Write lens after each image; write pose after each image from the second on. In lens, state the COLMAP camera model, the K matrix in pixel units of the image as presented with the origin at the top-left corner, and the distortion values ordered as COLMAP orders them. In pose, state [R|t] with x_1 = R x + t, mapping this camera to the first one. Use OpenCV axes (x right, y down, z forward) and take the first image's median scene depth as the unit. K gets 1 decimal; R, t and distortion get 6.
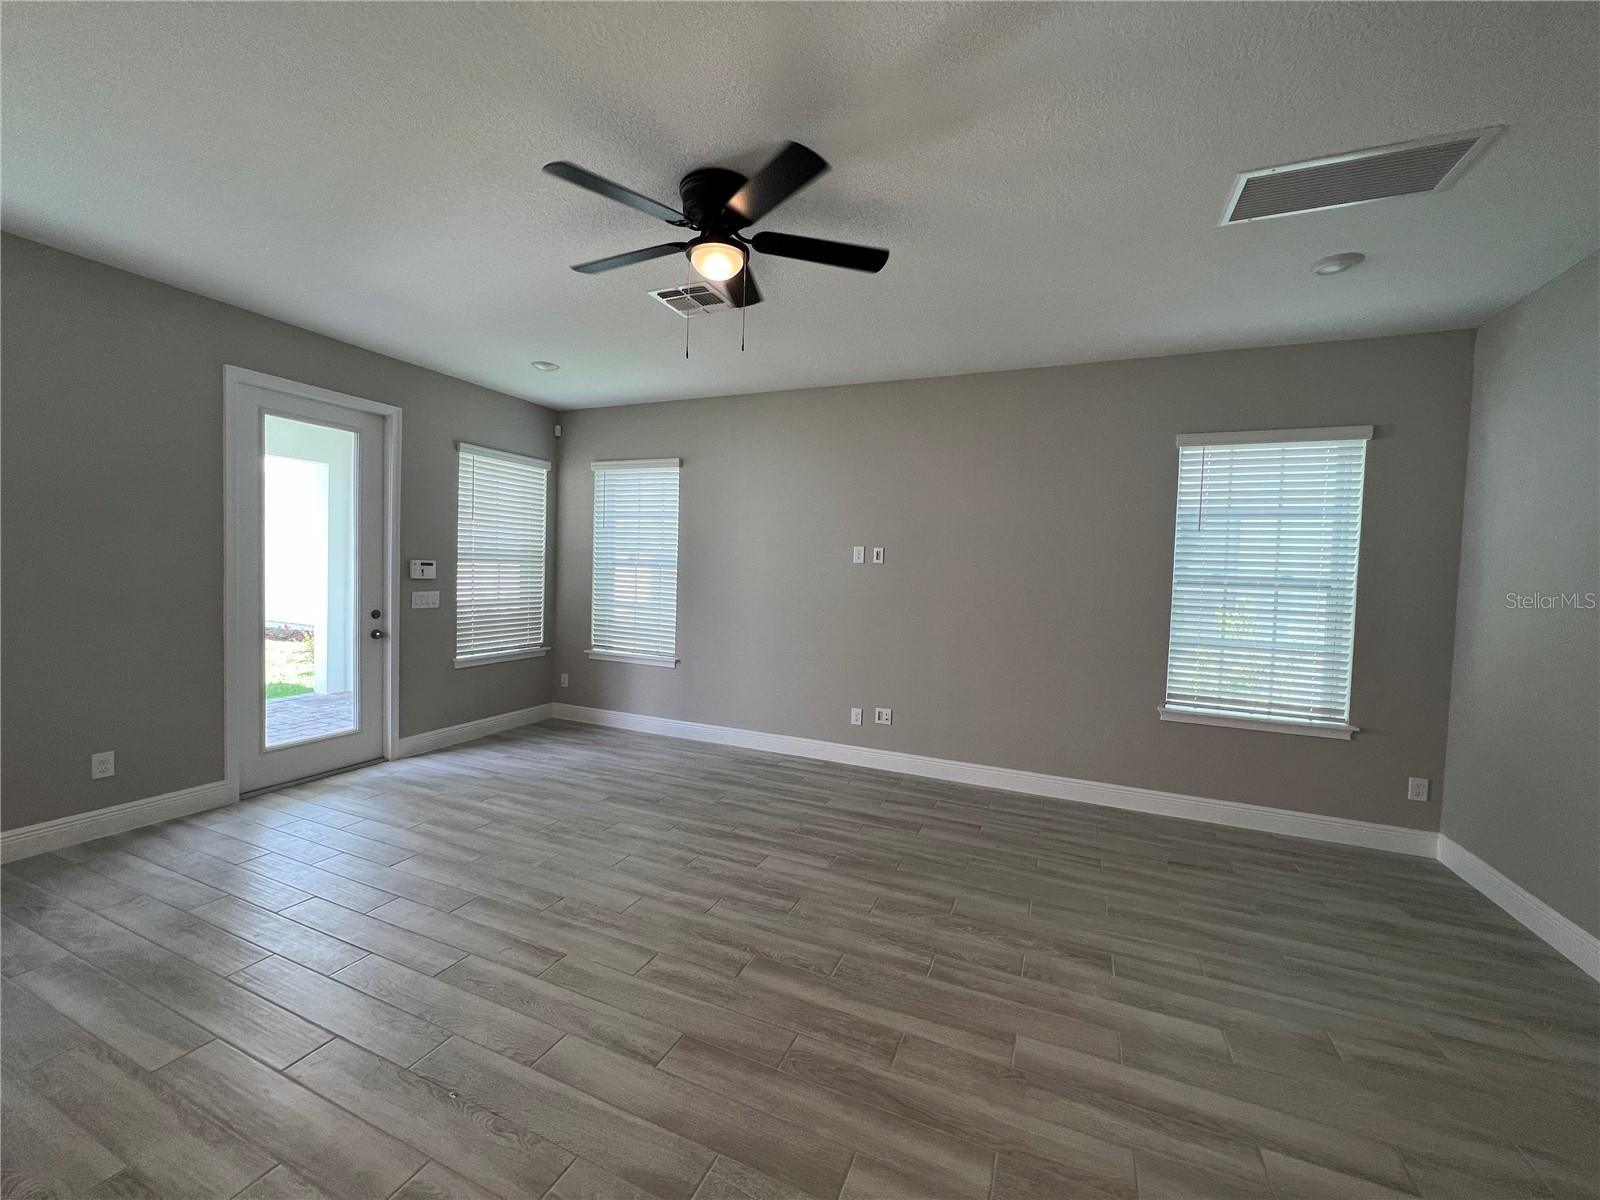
lens RADIAL K [[640.8, 0, 794.4], [0, 640.8, 596.7], [0, 0, 1]] dist [-0.003867, 0.001076]
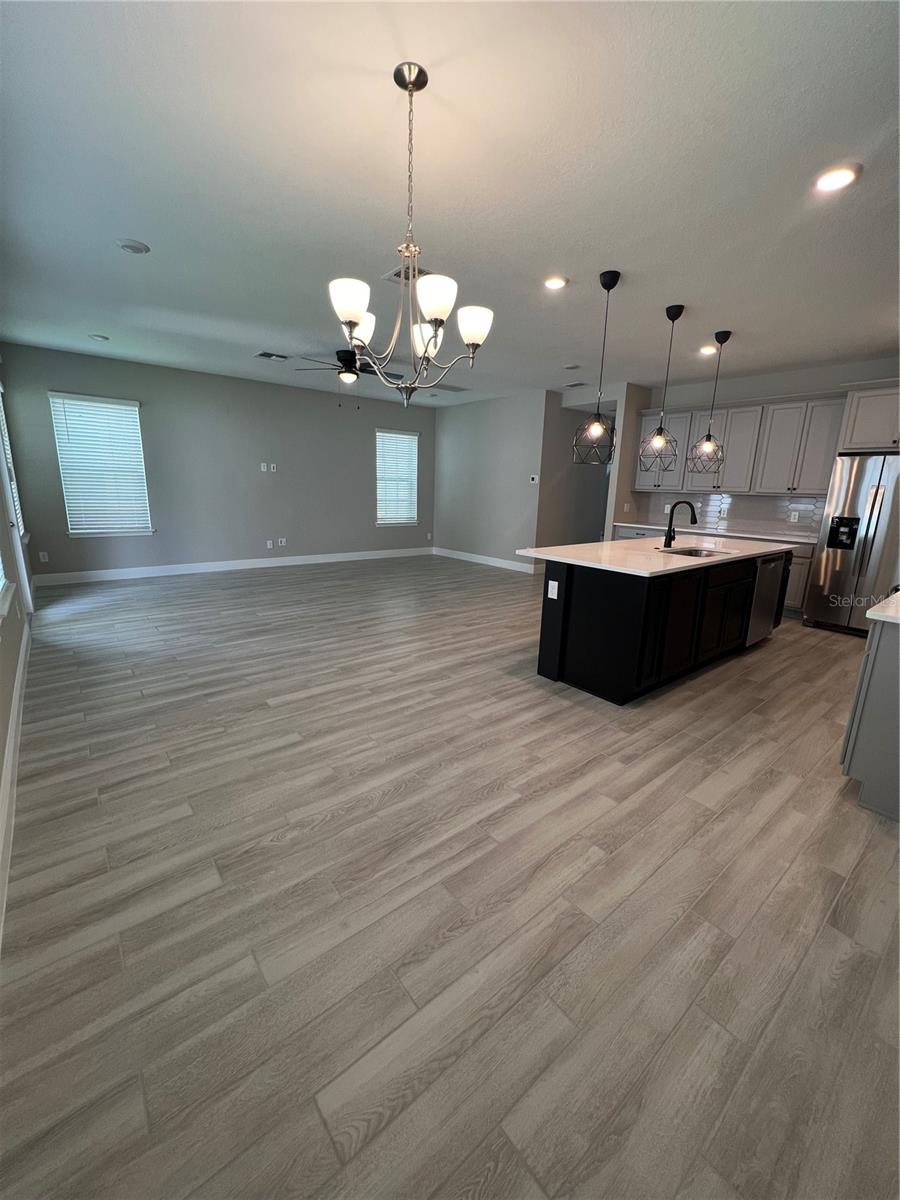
lens RADIAL K [[480.6, 0, 452.2], [0, 480.6, 596.3], [0, 0, 1]] dist [-0.003867, 0.001076]
pose [[0.456069, -0.219515, 0.862447, -1.155432], [0.021716, 0.971558, 0.235803, -0.013304], [-0.889680, -0.088814, 0.447864, -0.321703]]
